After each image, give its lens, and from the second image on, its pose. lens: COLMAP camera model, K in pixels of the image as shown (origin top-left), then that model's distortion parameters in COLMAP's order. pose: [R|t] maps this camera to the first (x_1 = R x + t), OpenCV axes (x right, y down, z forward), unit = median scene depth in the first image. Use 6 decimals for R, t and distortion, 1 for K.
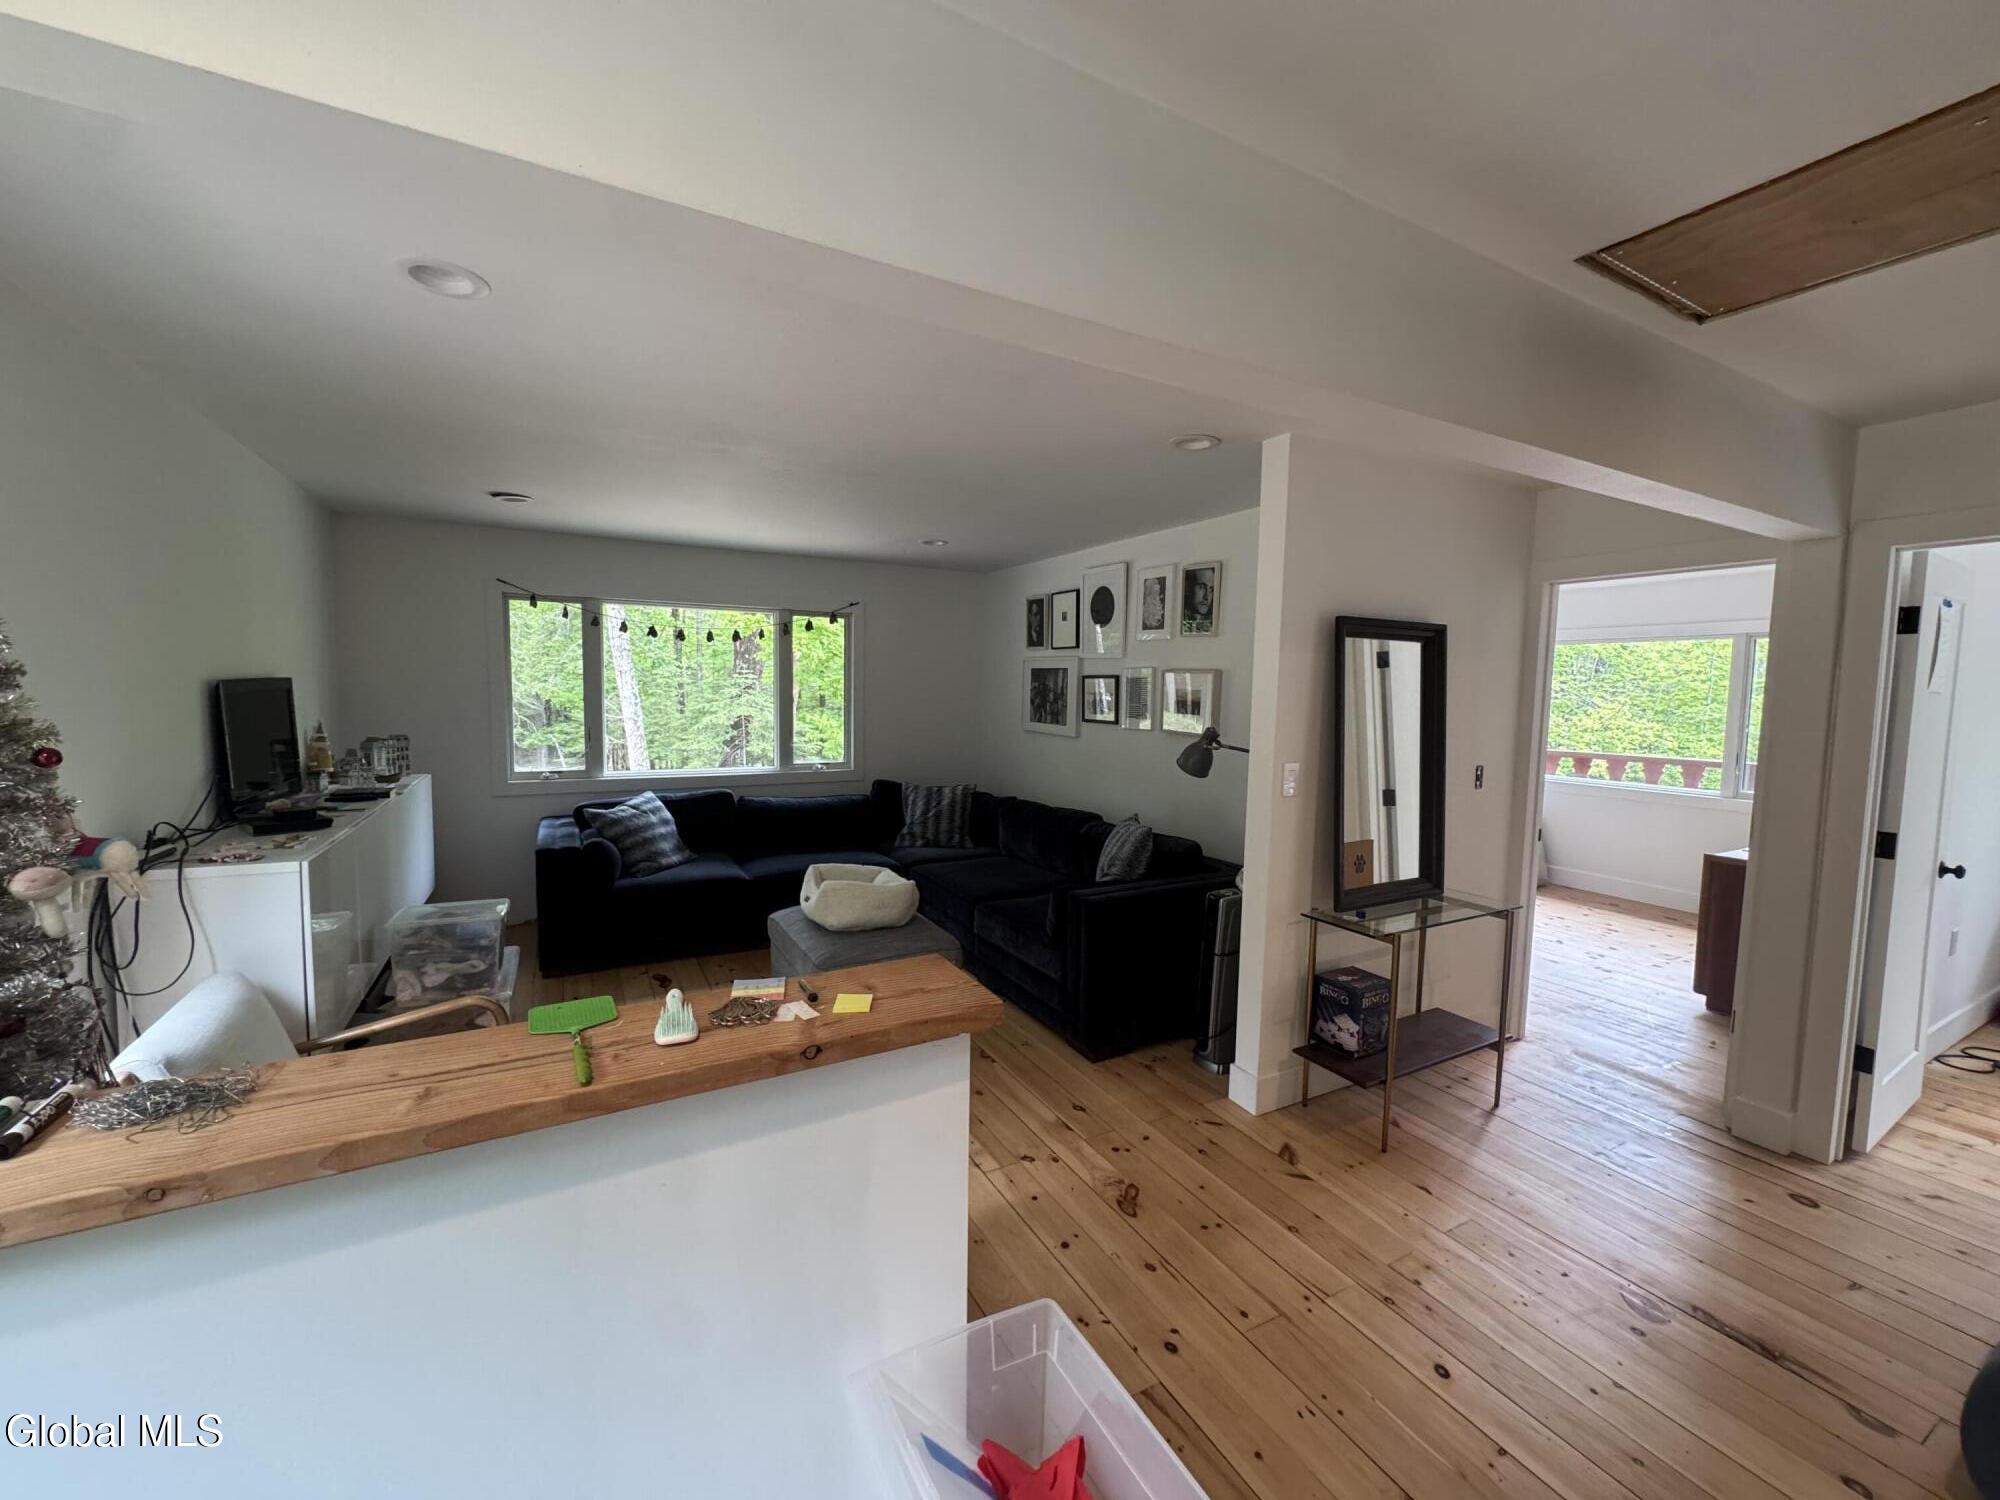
lens RADIAL K [[796.8, 0, 1000.0], [0, 796.8, 750.0], [0, 0, 1]] dist [-0.003095, 0.000094]
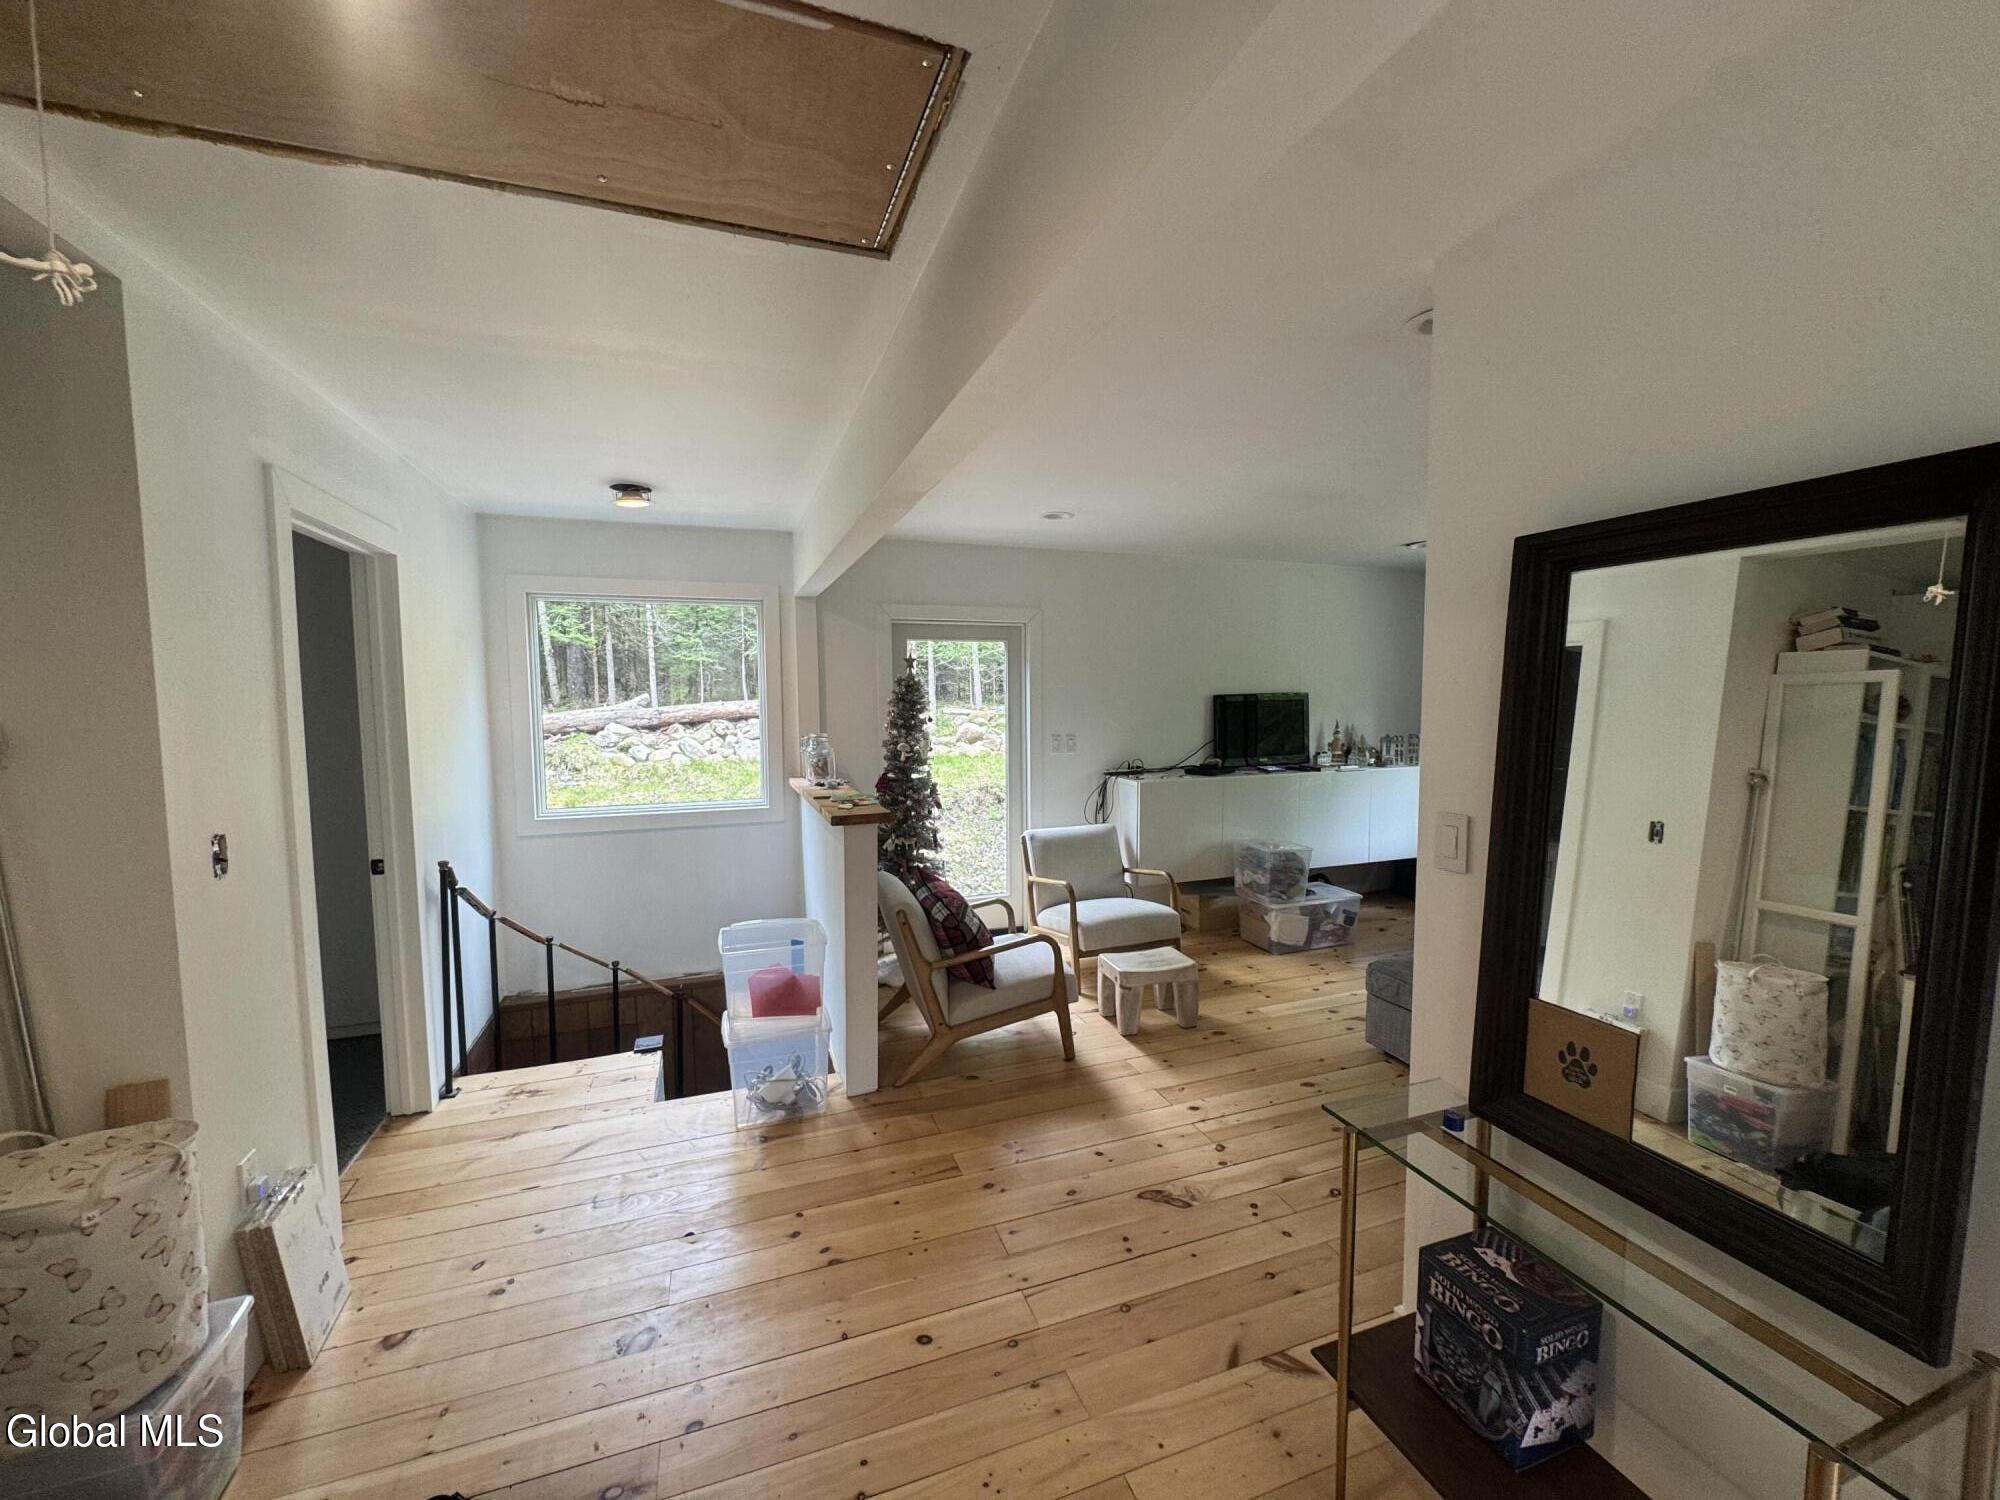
lens RADIAL K [[796.8, 0, 1000.0], [0, 796.8, 750.0], [0, 0, 1]] dist [-0.003095, 0.000094]
pose [[-0.149704, 0.054095, -0.987250, 1.137899], [-0.072916, 0.995179, 0.065586, -0.048895], [0.986039, 0.081804, -0.145038, 0.881393]]
